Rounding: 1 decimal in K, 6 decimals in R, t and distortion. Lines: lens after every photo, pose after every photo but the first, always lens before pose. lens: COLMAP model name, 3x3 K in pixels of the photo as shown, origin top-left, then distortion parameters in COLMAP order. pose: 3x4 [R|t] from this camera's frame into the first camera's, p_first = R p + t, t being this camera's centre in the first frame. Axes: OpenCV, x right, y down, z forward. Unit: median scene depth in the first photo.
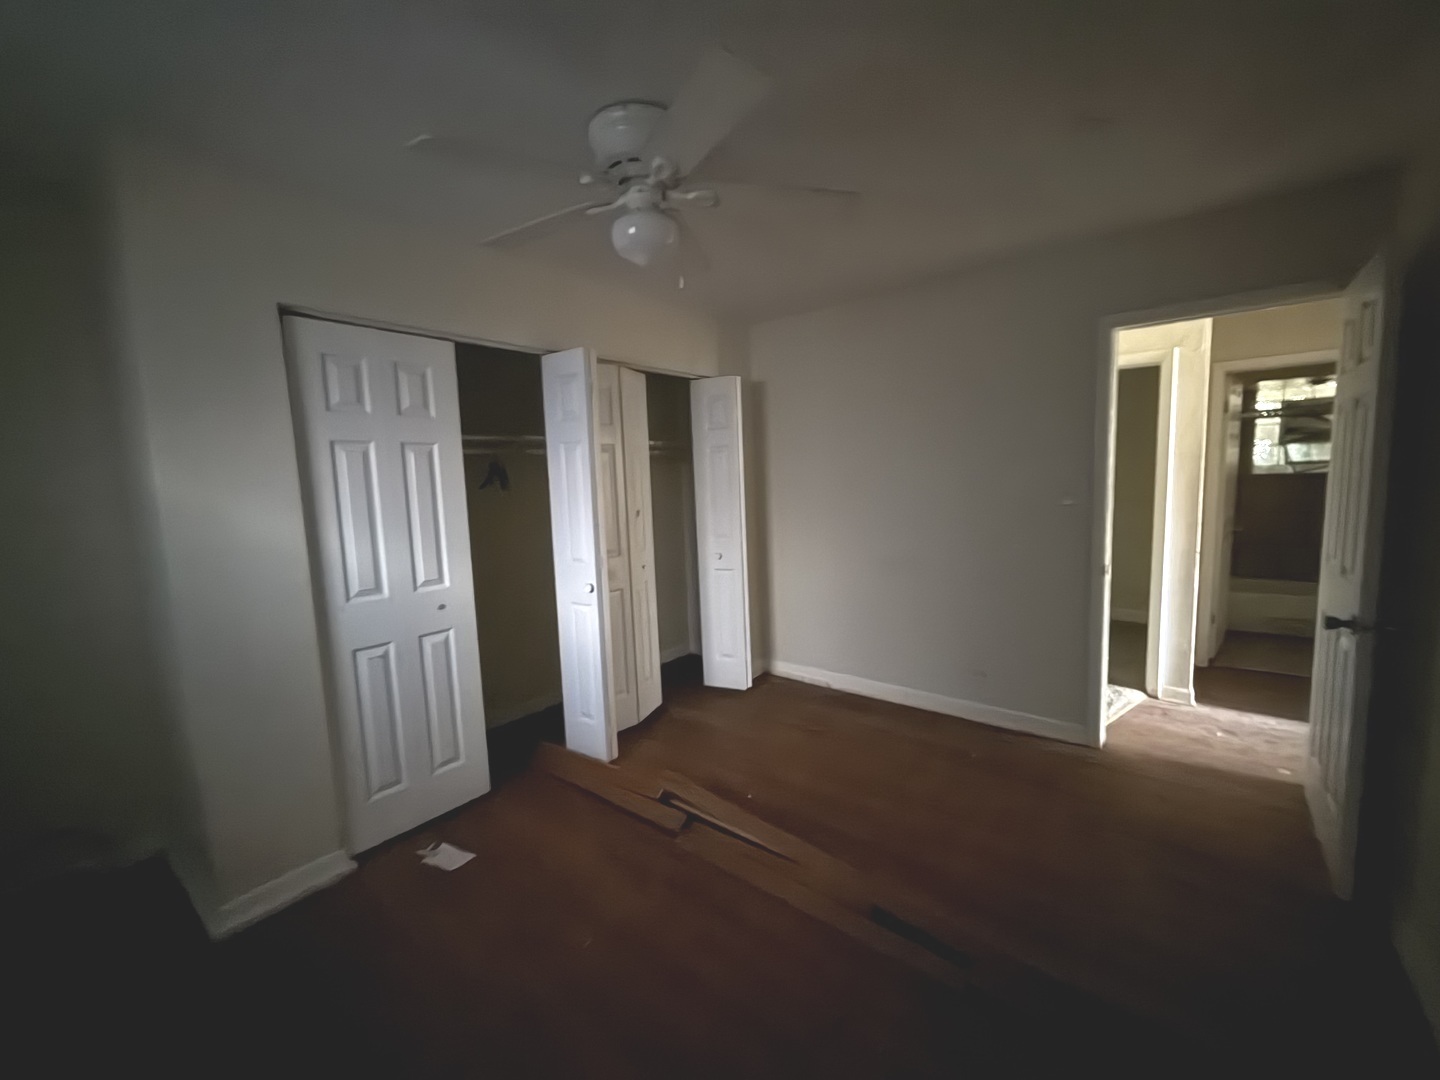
lens RADIAL K [[570.2, 0, 718.4], [0, 570.2, 541.2], [0, 0, 1]] dist [0.001649, 0.000390]
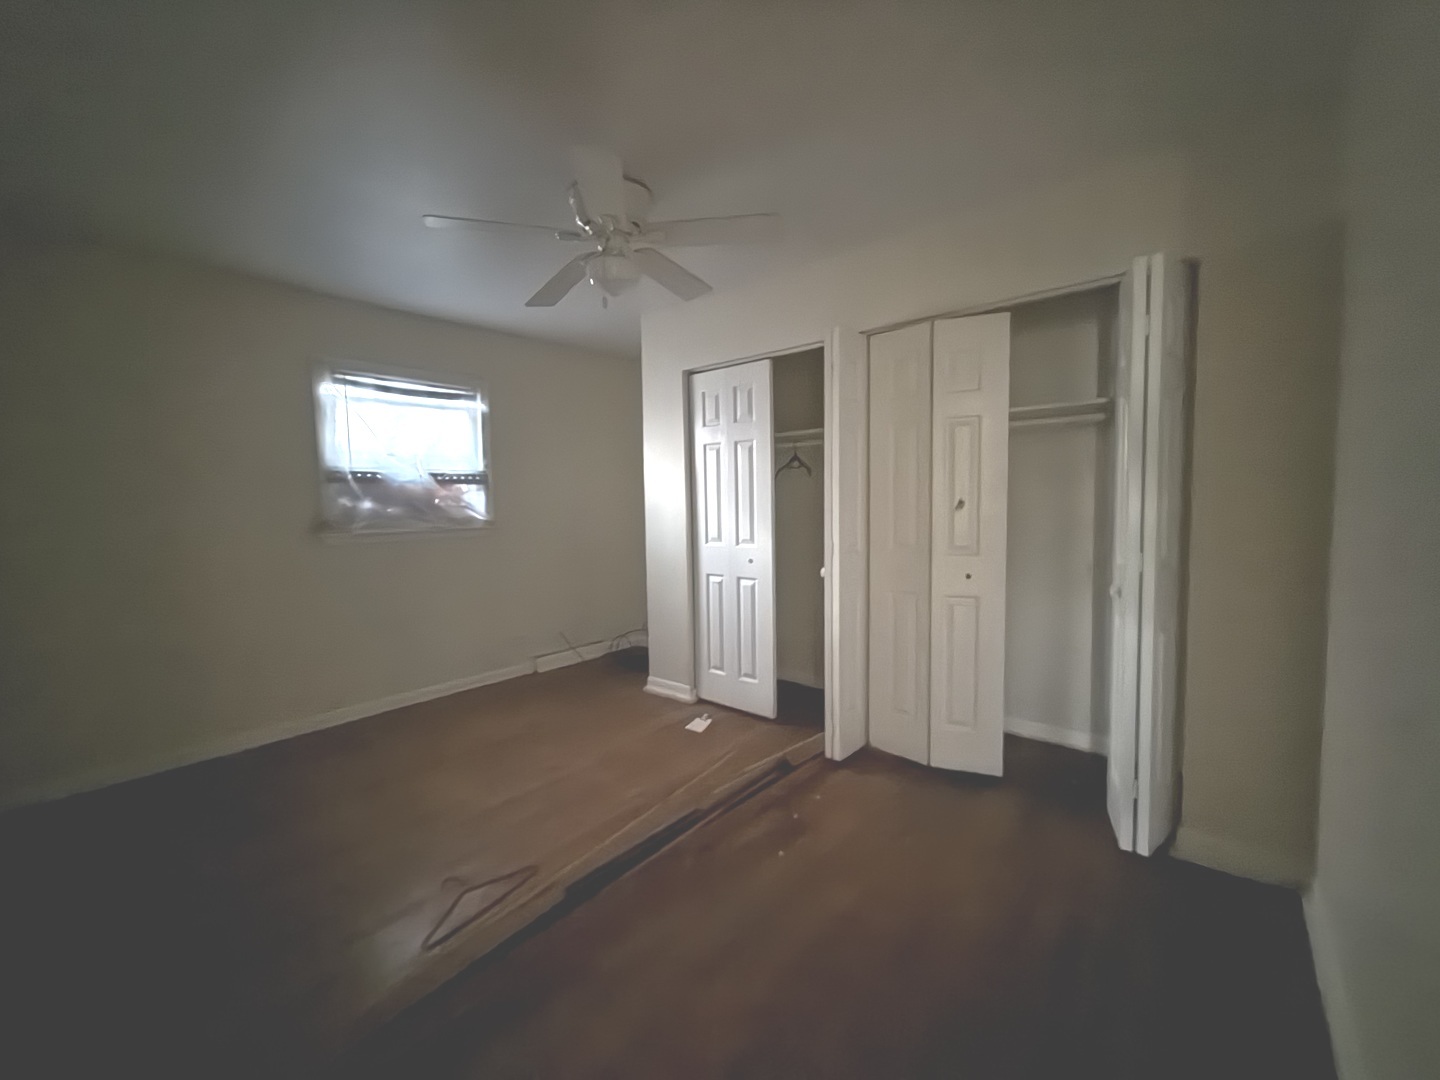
lens RADIAL K [[586.4, 0, 713.8], [0, 586.4, 519.5], [0, 0, 1]] dist [-0.000236, -0.000058]
pose [[-0.022186, 0.096221, -0.995113, 0.890042], [-0.069526, 0.992799, 0.097547, -0.110912], [0.997333, 0.071351, -0.015336, 0.930667]]
